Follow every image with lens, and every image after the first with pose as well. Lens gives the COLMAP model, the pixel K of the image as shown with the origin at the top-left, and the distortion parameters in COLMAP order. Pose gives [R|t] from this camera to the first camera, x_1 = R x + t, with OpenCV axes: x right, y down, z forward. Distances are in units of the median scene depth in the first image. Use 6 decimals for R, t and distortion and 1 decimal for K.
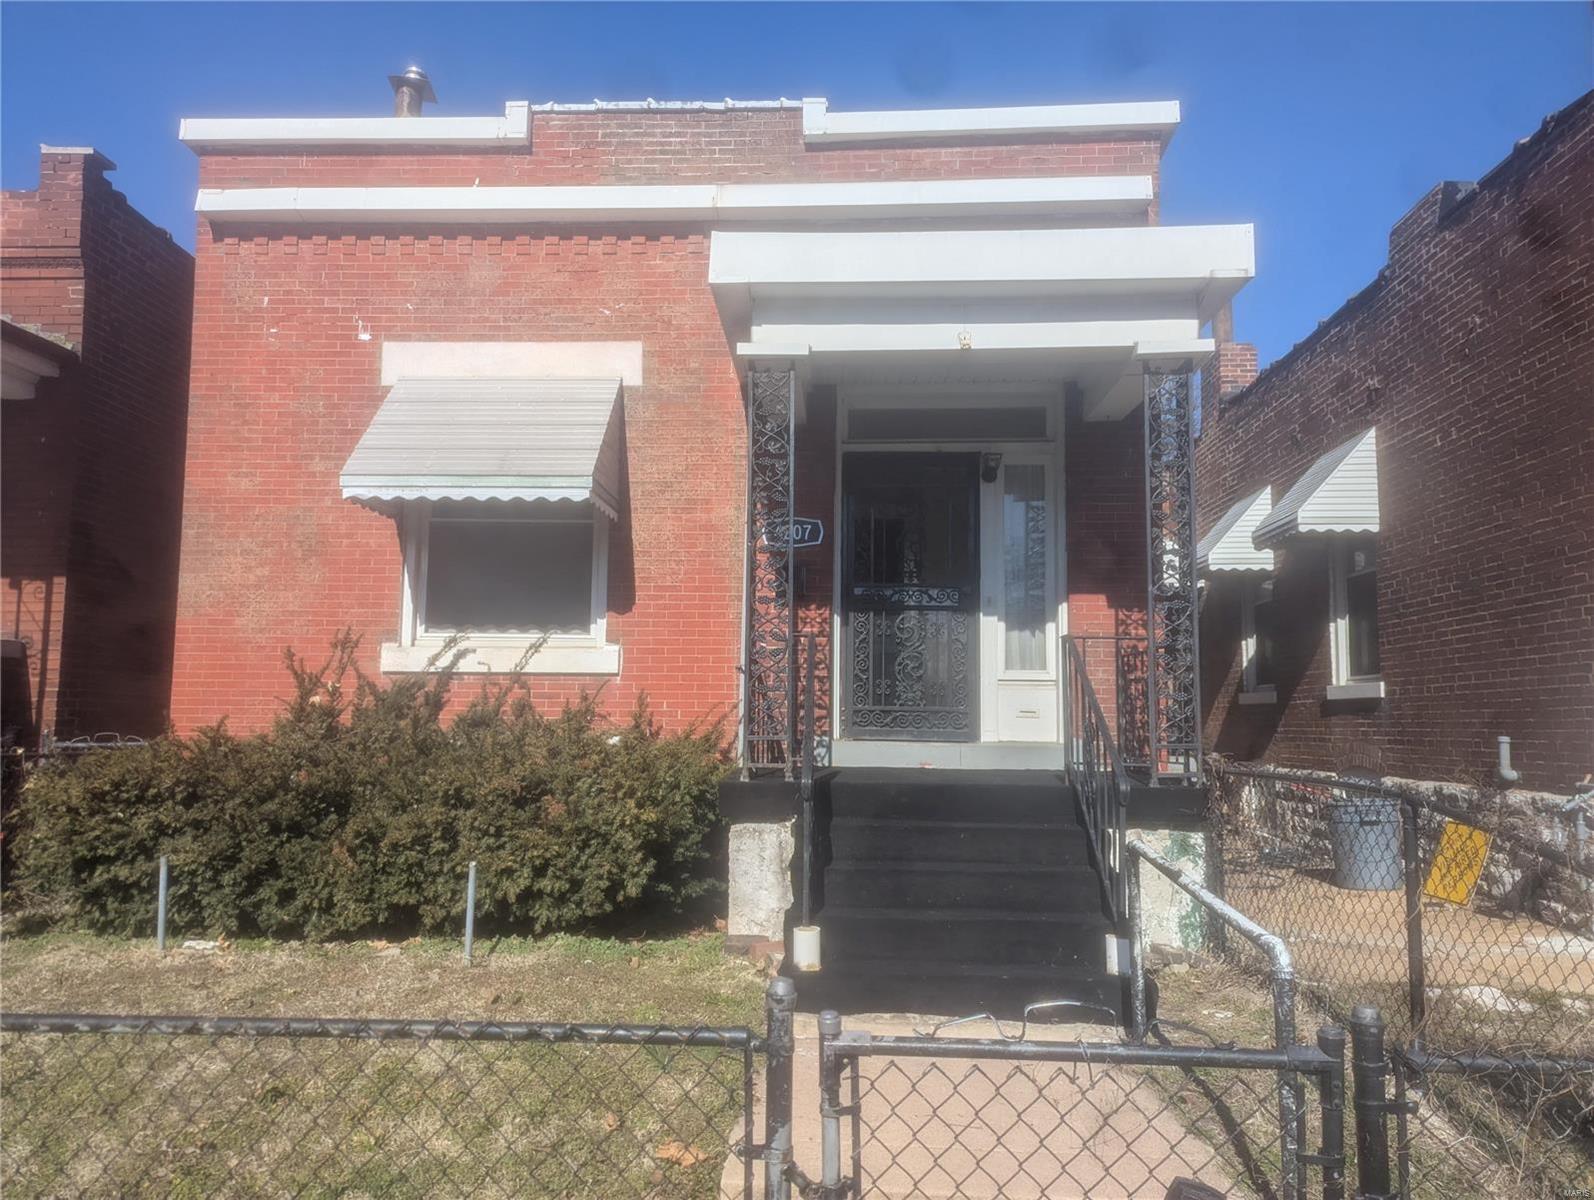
lens RADIAL K [[1112.7, 0, 789.0], [0, 1112.7, 605.2], [0, 0, 1]] dist [0.063939, -0.003943]
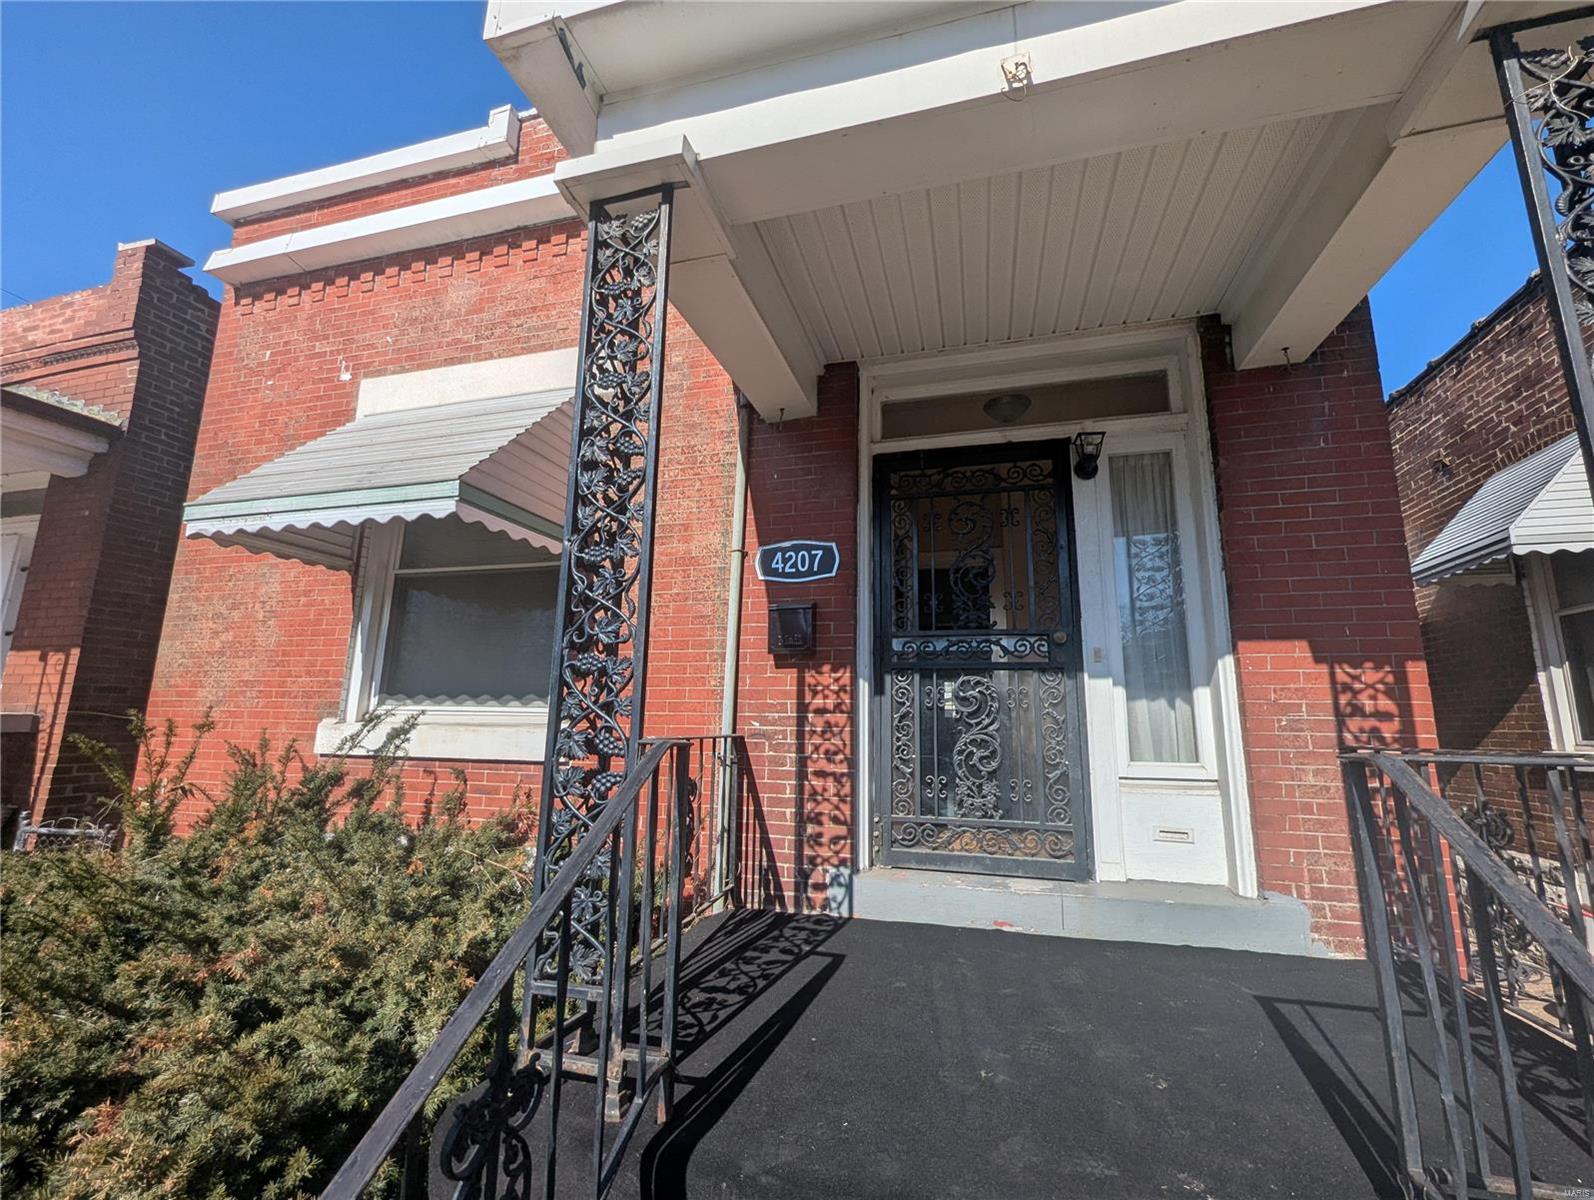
lens RADIAL K [[662.4, 0, 809.4], [0, 662.4, 593.7], [0, 0, 1]] dist [-0.005780, 0.000873]
pose [[0.977529, -0.038111, -0.207326, 0.096058], [0.017735, 0.994903, -0.099264, -0.003822], [0.210053, 0.093356, 0.973223, 0.583422]]
